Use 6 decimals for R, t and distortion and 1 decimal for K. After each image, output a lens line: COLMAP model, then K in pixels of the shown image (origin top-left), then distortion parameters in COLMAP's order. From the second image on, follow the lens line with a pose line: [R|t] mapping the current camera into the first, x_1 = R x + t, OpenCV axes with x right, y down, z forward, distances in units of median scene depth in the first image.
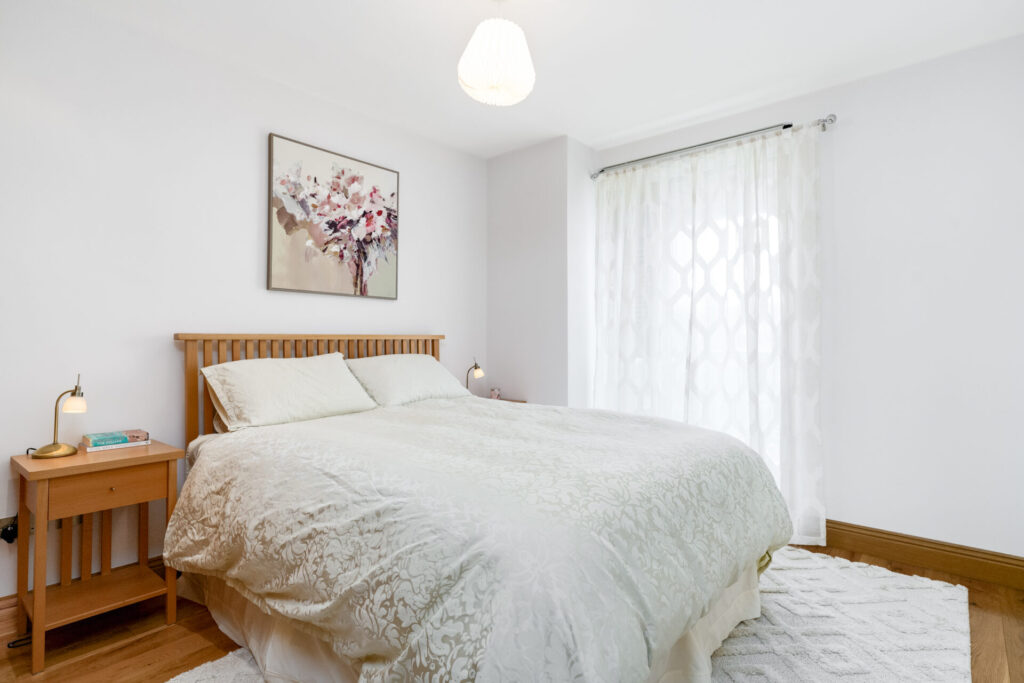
lens RADIAL K [[516.3, 0, 519.6], [0, 516.3, 335.8], [0, 0, 1]] dist [0.002781, -0.000069]
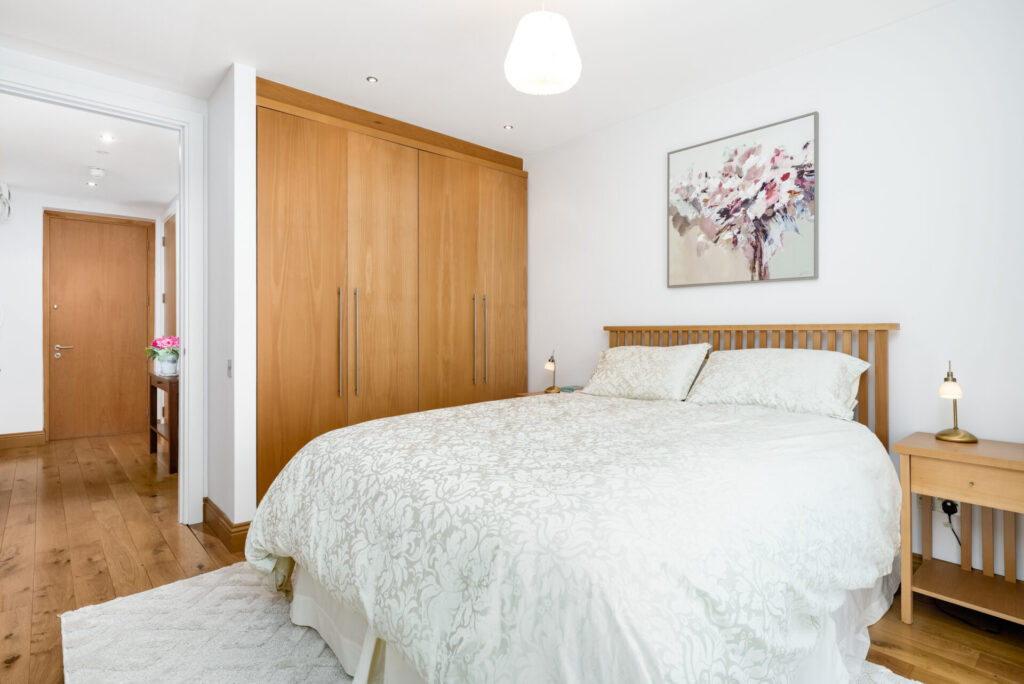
lens RADIAL K [[516.3, 0, 519.6], [0, 516.3, 336.3], [0, 0, 1]] dist [0.002781, -0.000069]
pose [[-0.121290, 0.014492, -0.992511, 0.635676], [0.009962, 0.999861, 0.013382, 0.002009], [0.992567, -0.008265, -0.121417, 0.711014]]
